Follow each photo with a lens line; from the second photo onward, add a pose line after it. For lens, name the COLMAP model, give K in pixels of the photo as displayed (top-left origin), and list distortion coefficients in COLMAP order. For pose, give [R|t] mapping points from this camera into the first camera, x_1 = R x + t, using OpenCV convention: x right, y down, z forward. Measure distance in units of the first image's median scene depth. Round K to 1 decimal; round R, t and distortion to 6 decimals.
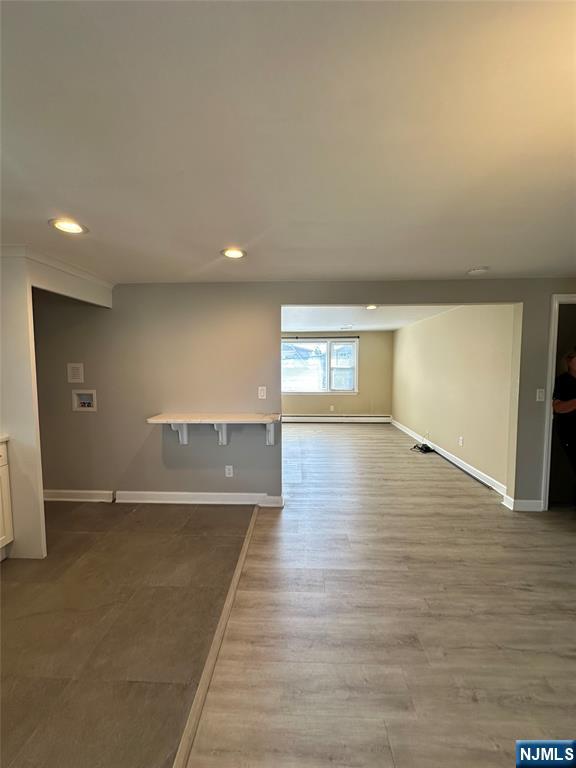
lens RADIAL K [[308.3, 0, 287.4], [0, 308.3, 383.4], [0, 0, 1]] dist [-0.004206, 0.000606]
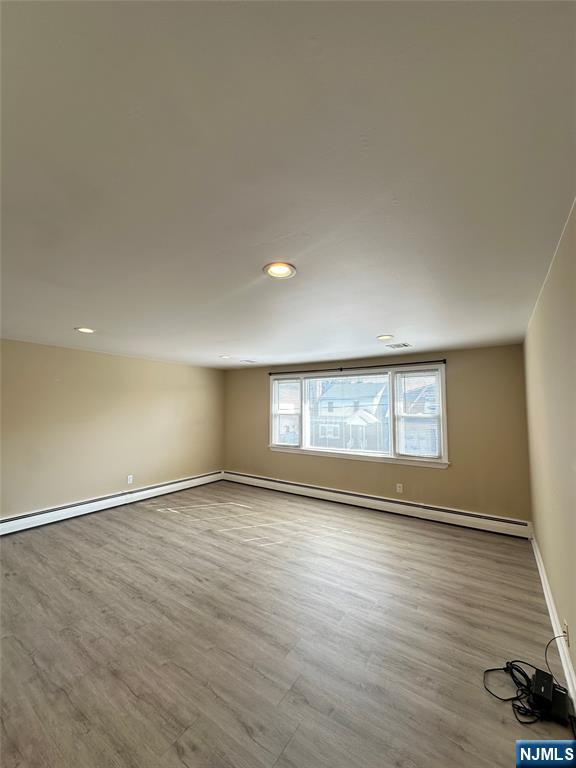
lens RADIAL K [[308.3, 0, 287.4], [0, 308.3, 383.4], [0, 0, 1]] dist [-0.004206, 0.000606]
pose [[0.845326, -0.035676, -0.533059, 0.708401], [-0.039264, 0.990921, -0.128583, -0.073931], [0.532807, 0.129625, 0.836250, 0.991477]]
